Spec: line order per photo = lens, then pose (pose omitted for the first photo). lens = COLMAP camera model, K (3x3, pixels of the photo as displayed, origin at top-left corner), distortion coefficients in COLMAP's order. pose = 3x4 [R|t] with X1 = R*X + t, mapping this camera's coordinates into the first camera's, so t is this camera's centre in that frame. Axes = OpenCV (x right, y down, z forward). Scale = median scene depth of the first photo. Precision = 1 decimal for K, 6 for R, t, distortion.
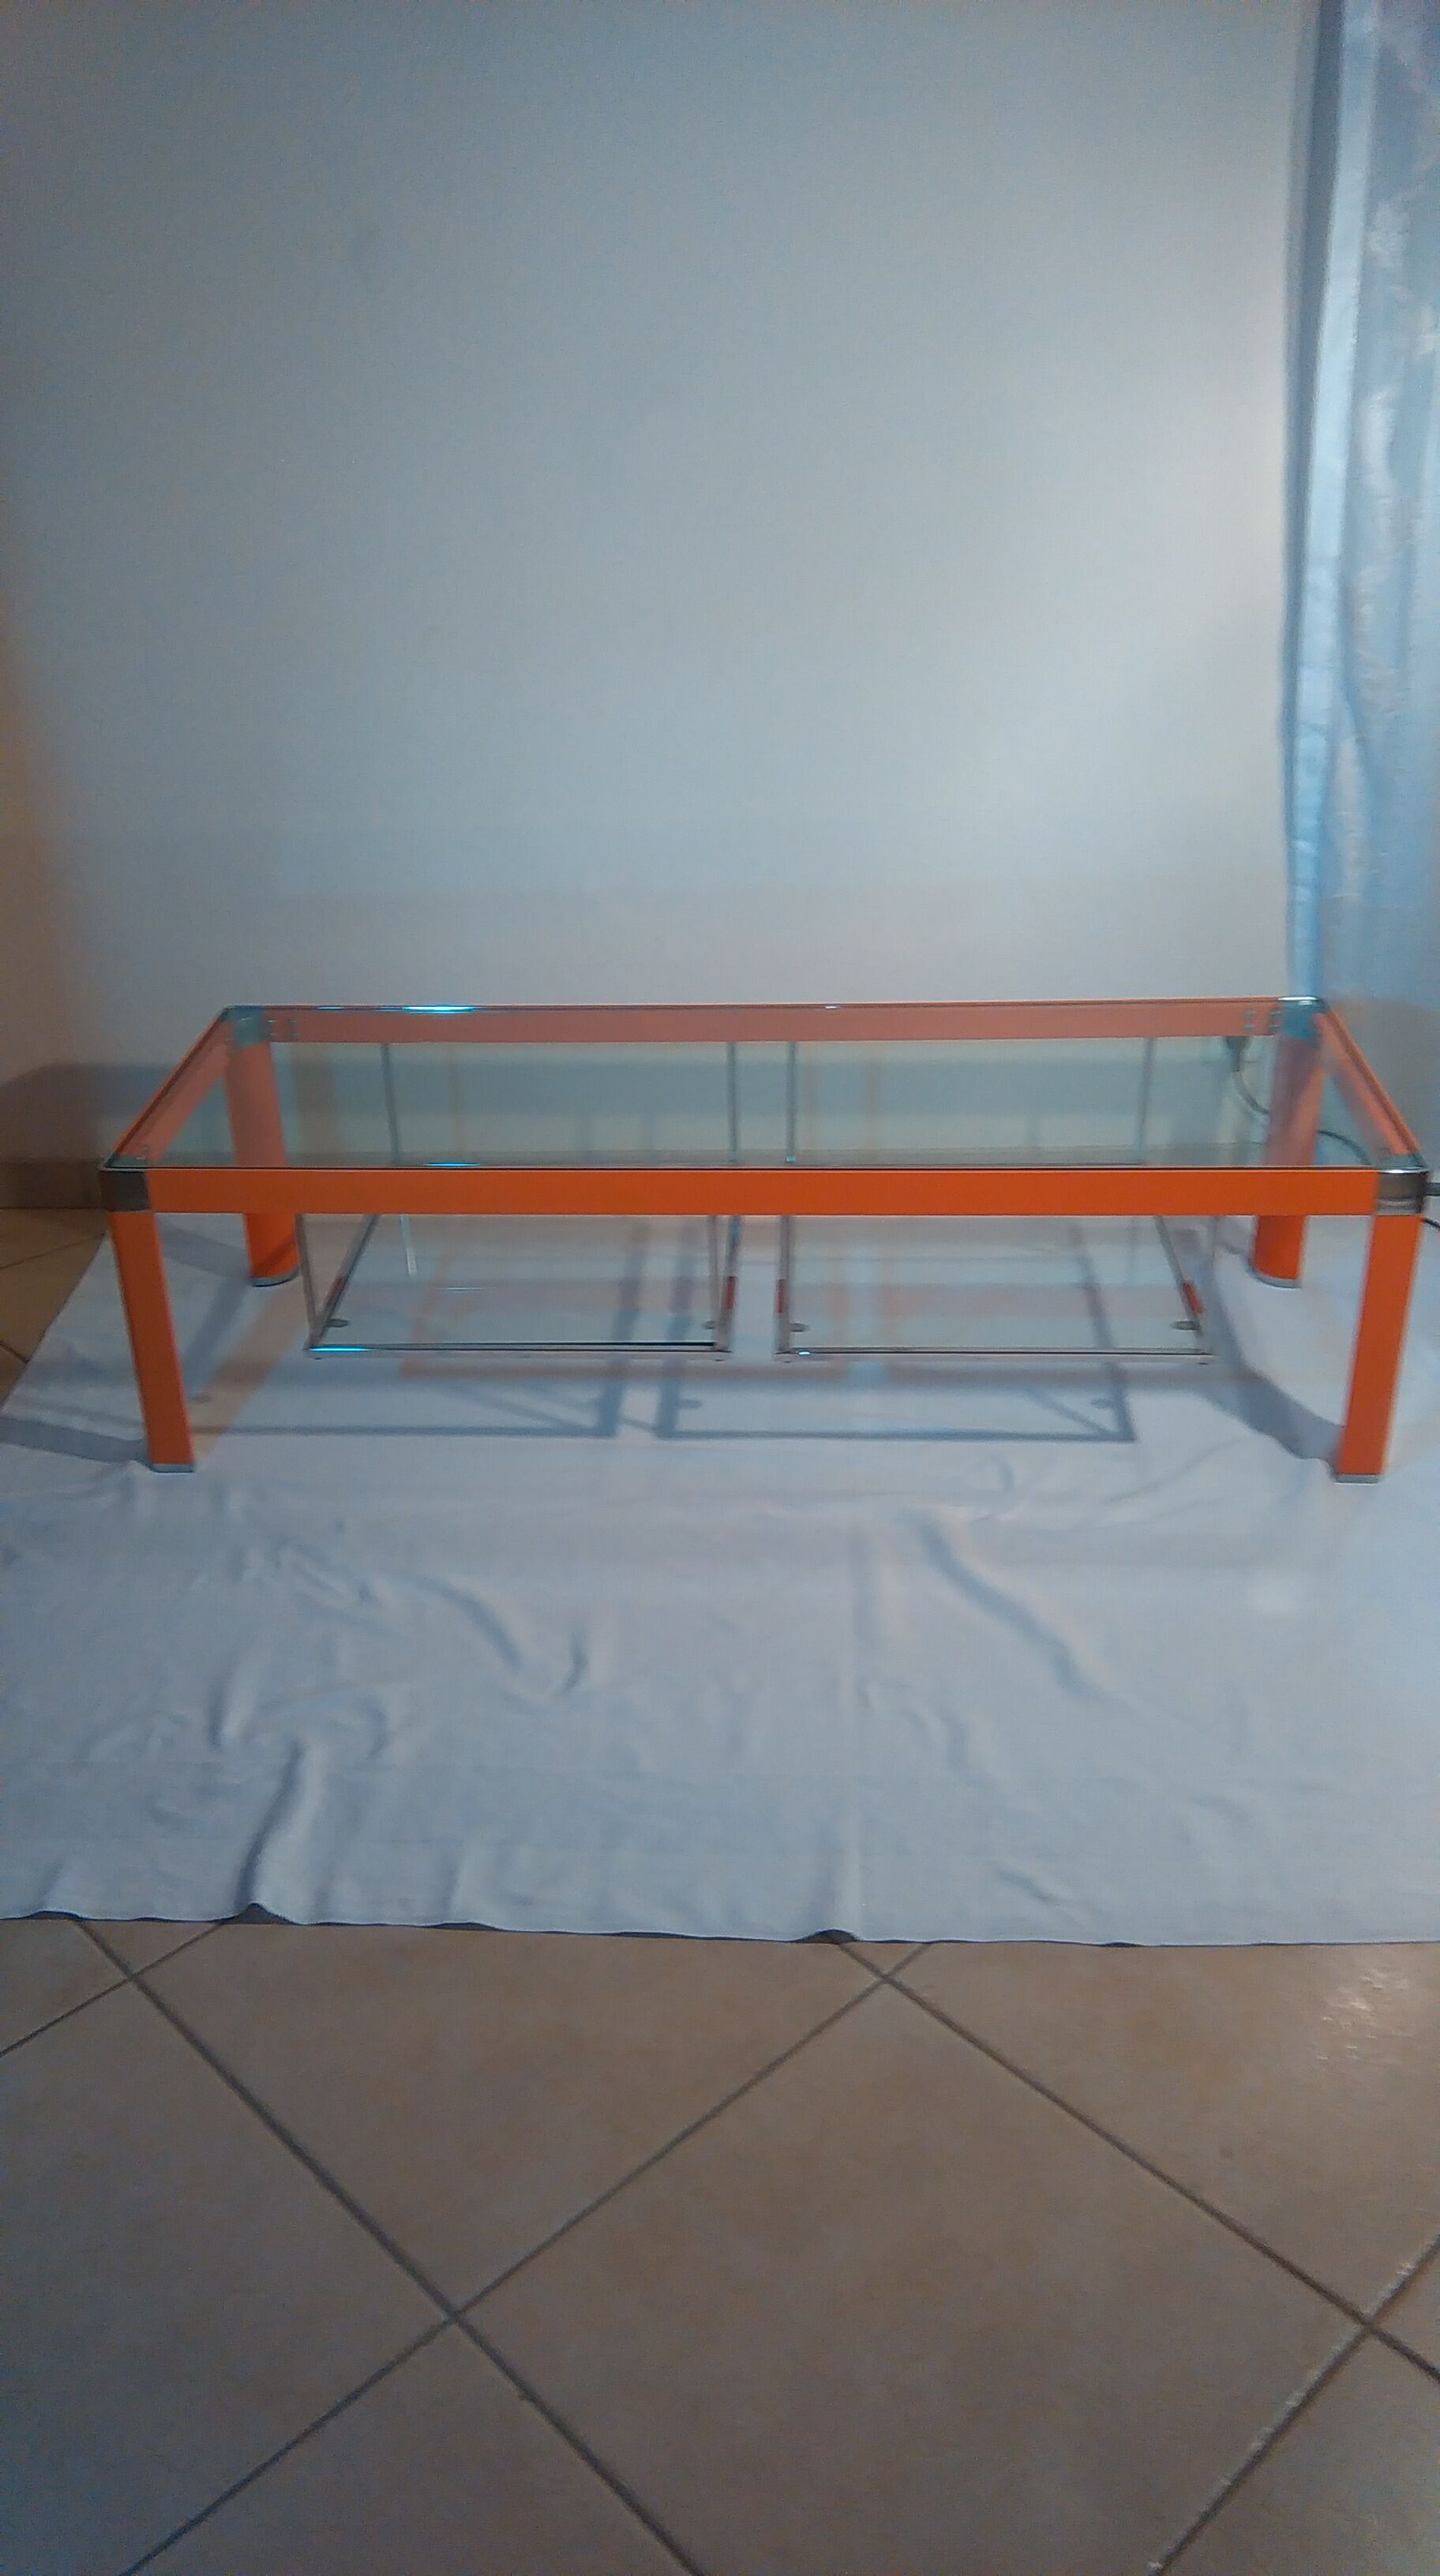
lens RADIAL K [[2101.1, 0, 733.6], [0, 2101.1, 1275.0], [0, 0, 1]] dist [0.049849, -0.039803]
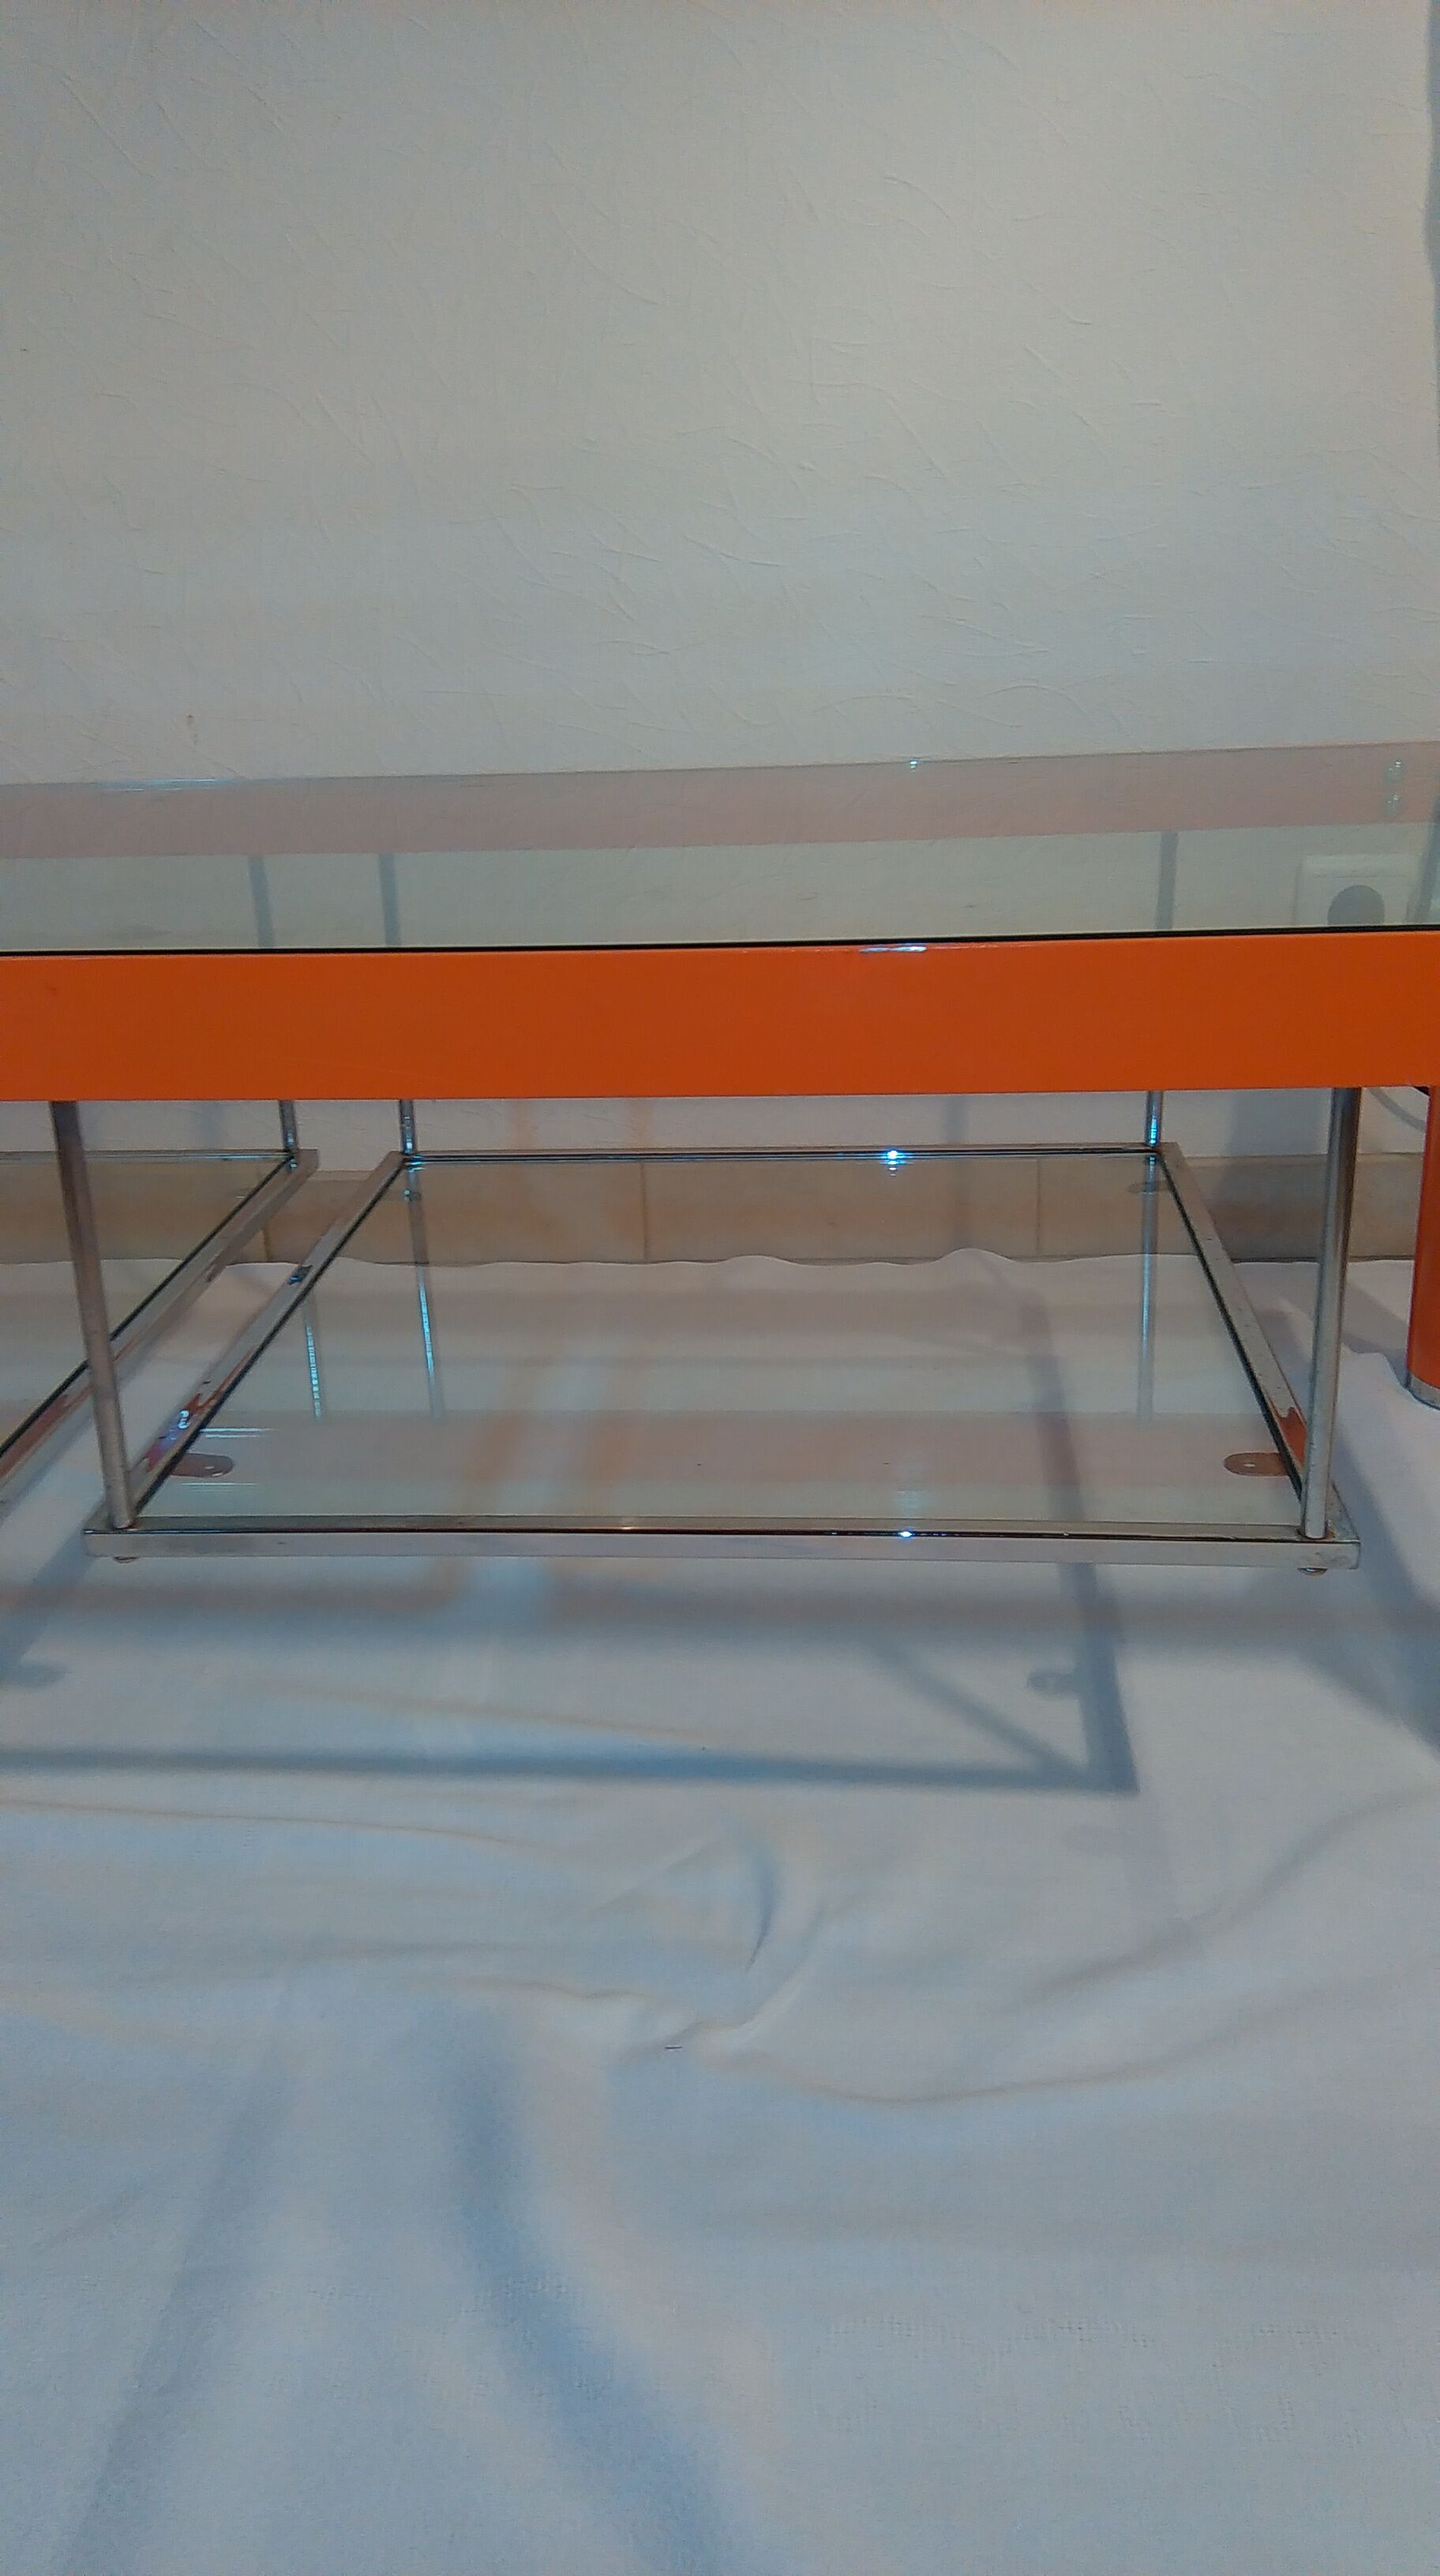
lens RADIAL K [[2101.1, 0, 703.1], [0, 2101.1, 1285.8], [0, 0, 1]] dist [0.049849, -0.039803]
pose [[0.998379, -0.004171, -0.056757, 0.136674], [-0.002196, 0.993743, -0.111671, 0.032496], [0.056867, 0.111615, 0.992123, 0.620441]]
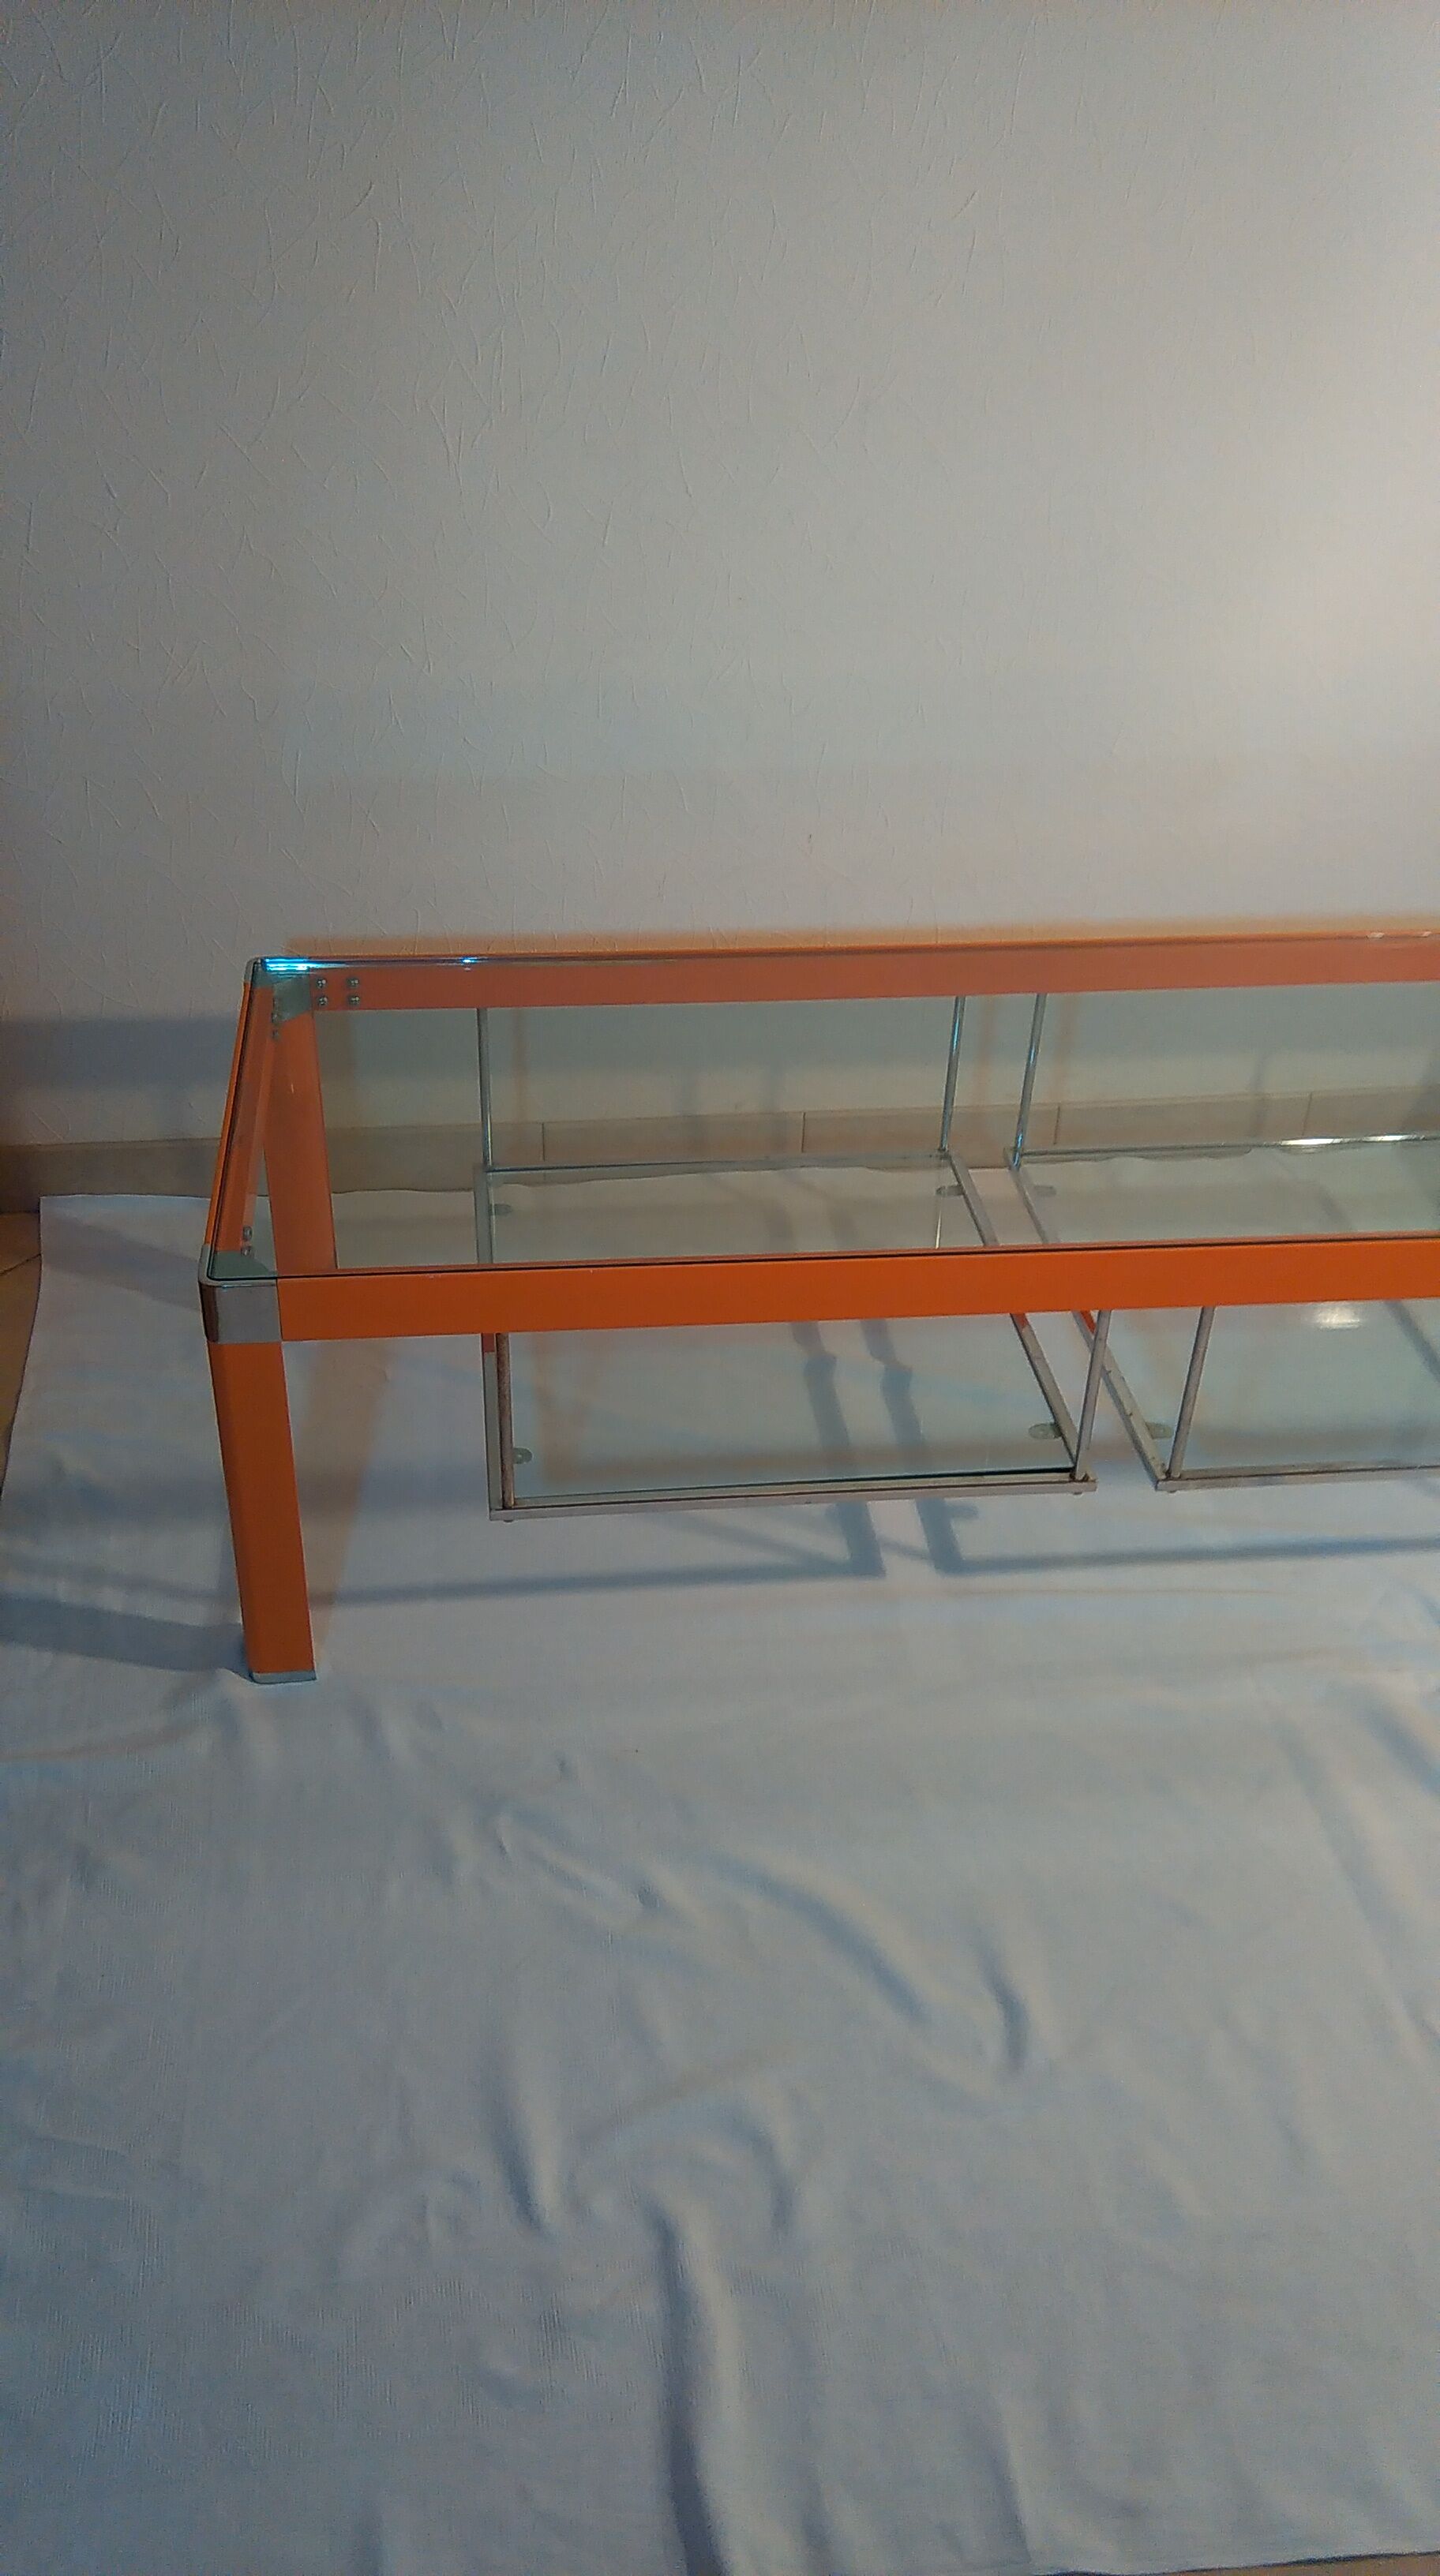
lens RADIAL K [[2101.1, 0, 715.3], [0, 2101.1, 1304.4], [0, 0, 1]] dist [0.049849, -0.039803]
pose [[0.986997, -0.045233, 0.154244, -0.225034], [0.024979, 0.991093, 0.130809, -0.113901], [-0.158787, -0.125256, 0.979335, 0.317135]]
